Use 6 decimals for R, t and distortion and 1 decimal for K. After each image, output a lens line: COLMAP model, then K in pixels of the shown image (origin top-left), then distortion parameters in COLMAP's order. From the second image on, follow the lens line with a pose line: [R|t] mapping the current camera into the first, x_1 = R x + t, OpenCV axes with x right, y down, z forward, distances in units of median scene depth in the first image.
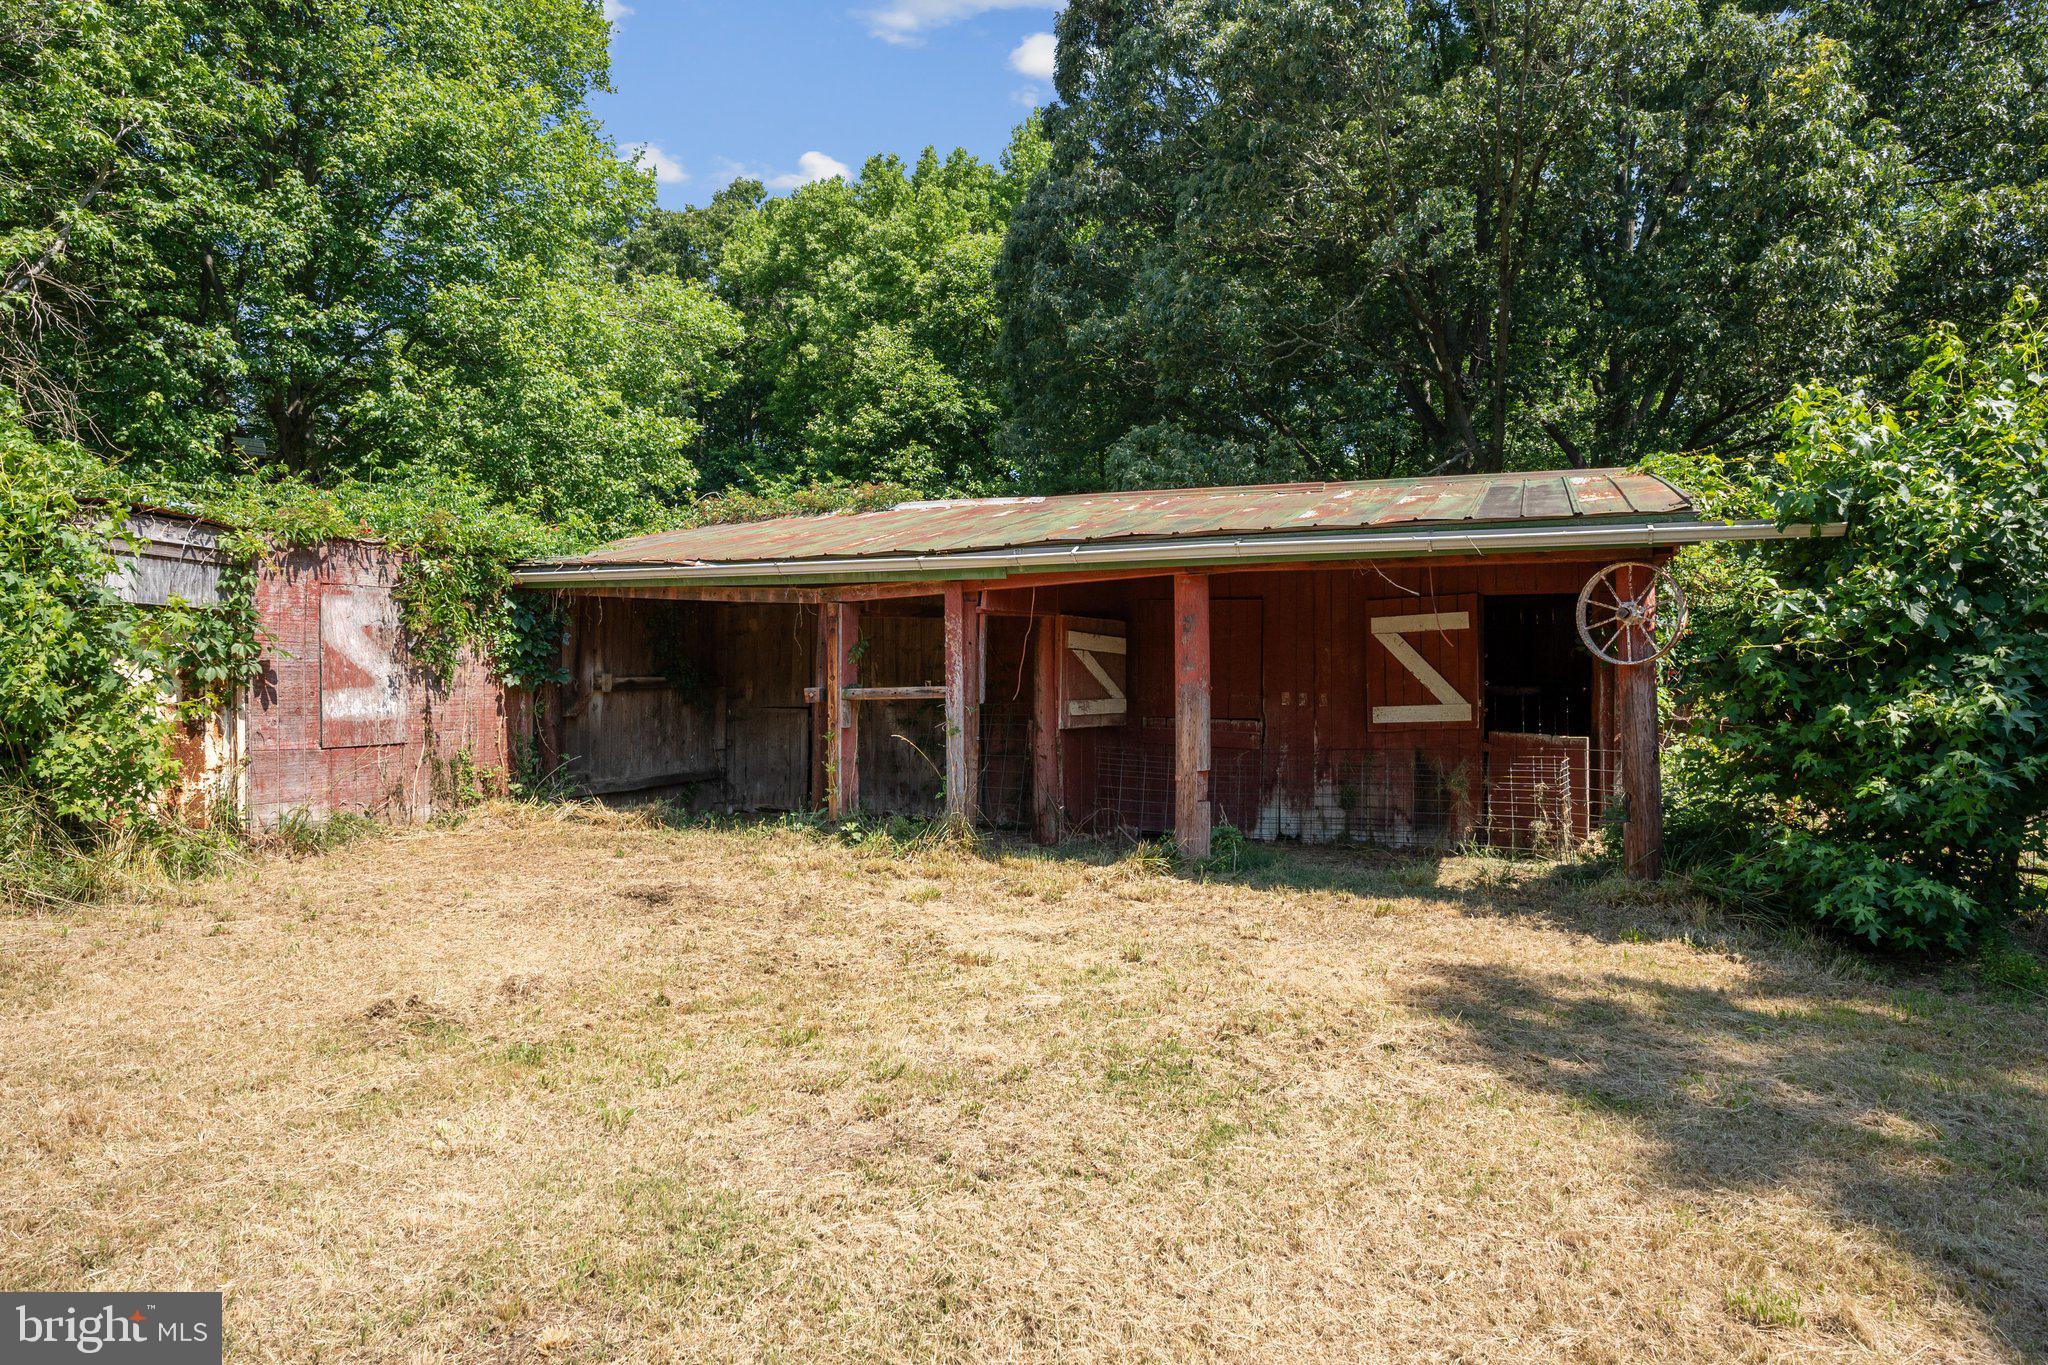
lens RADIAL K [[1214.9, 0, 1023.6], [0, 1214.9, 680.1], [0, 0, 1]] dist [-0.000674, 0.000218]
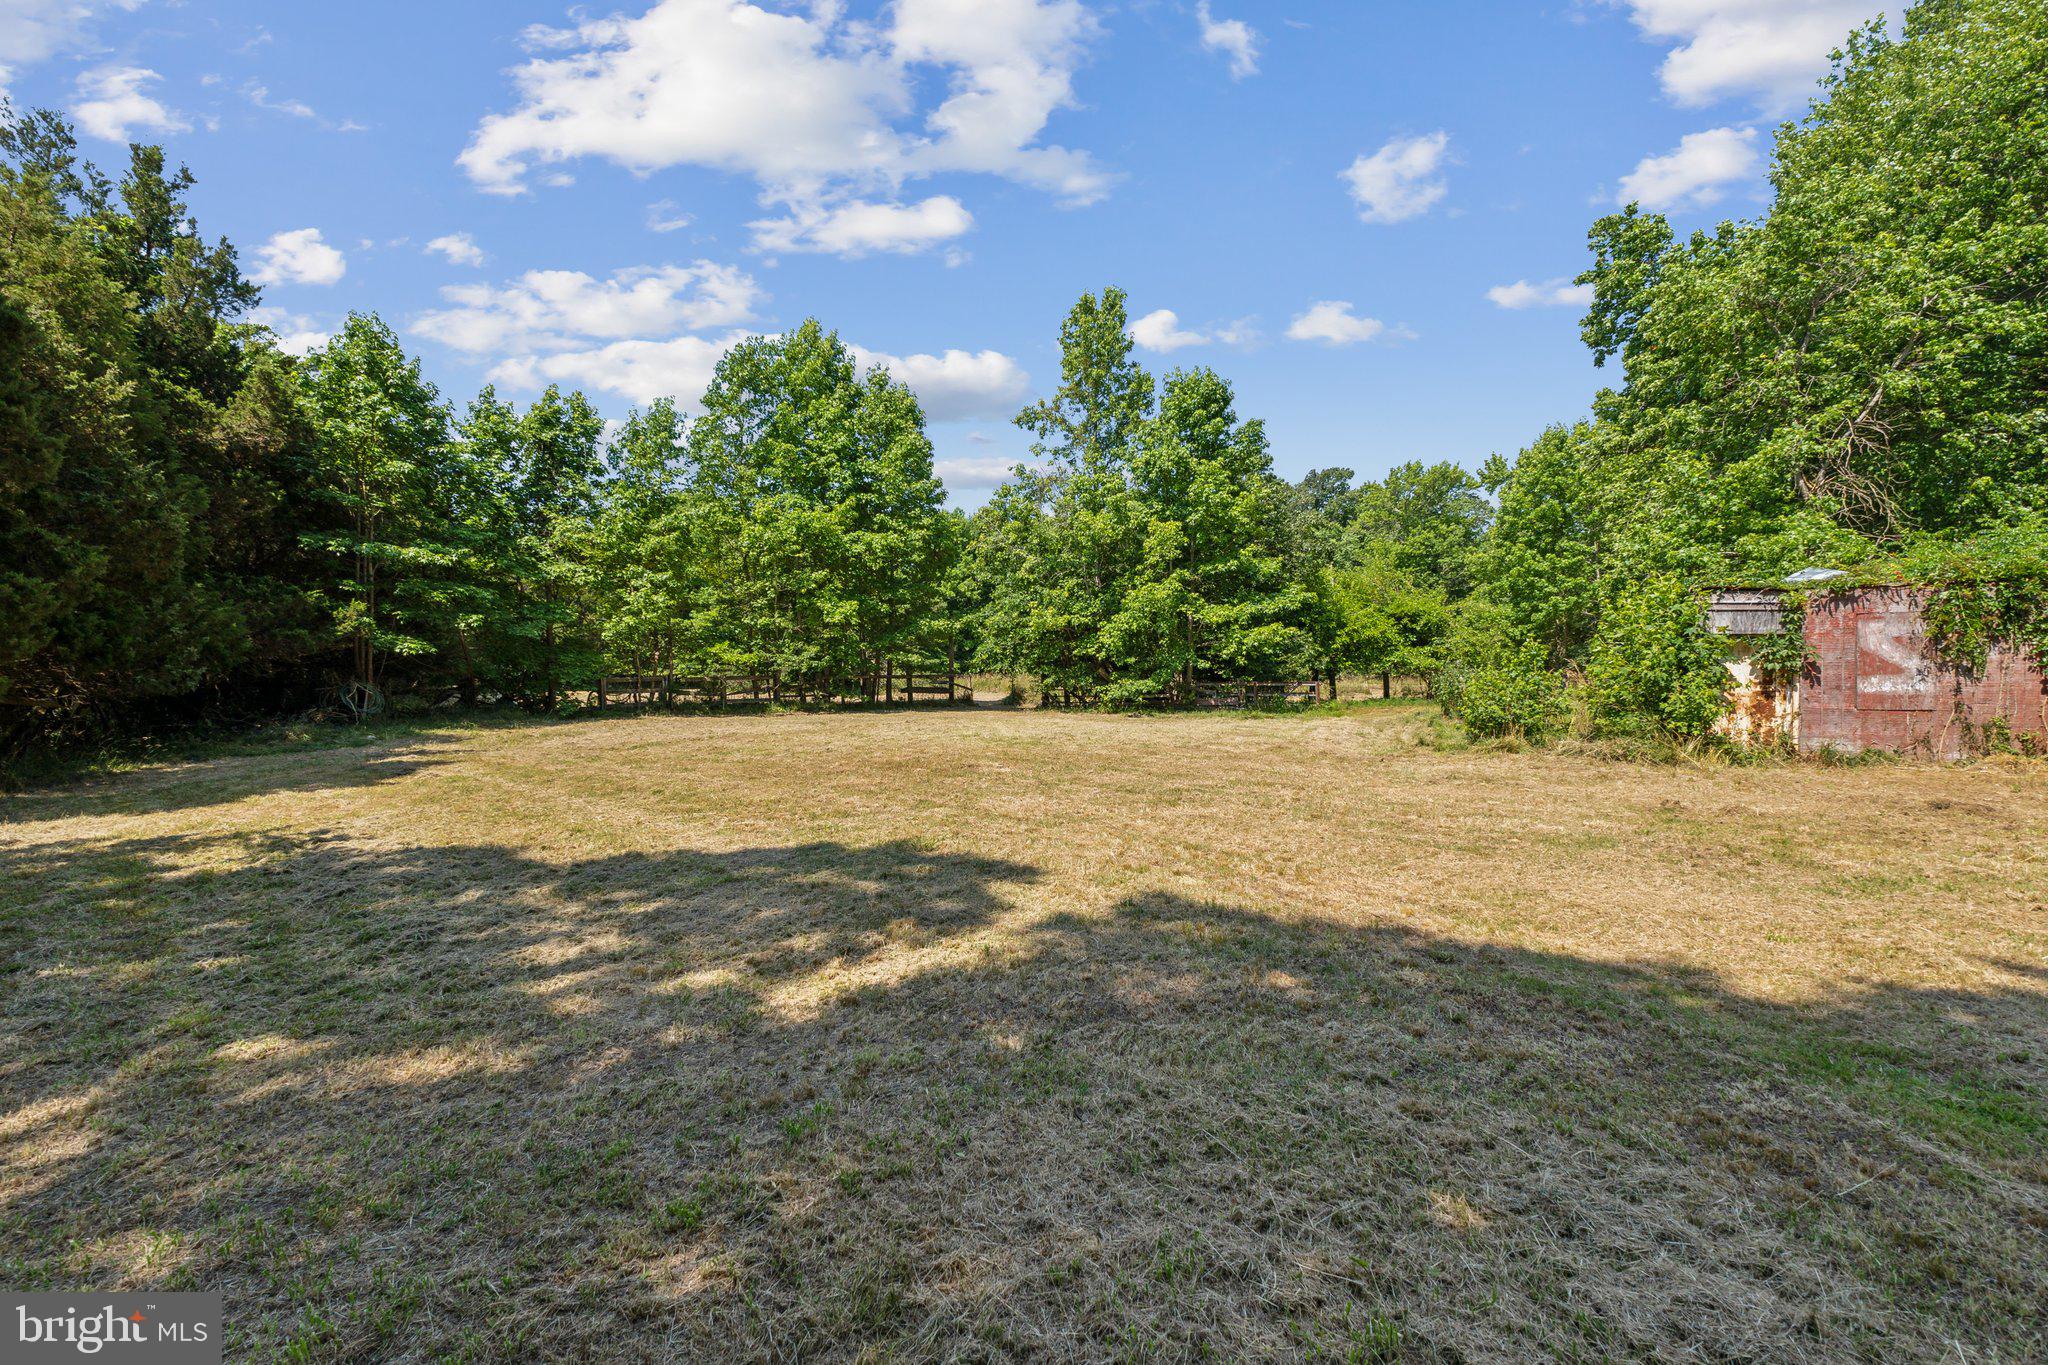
lens RADIAL K [[884.6, 0, 1023.4], [0, 884.6, 677.1], [0, 0, 1]] dist [0.000192, 0.000010]
pose [[-0.045138, 0.006031, -0.998963, 0.719168], [0.002827, 0.999979, 0.005910, -0.000807], [0.998977, -0.002557, -0.045154, -0.123830]]
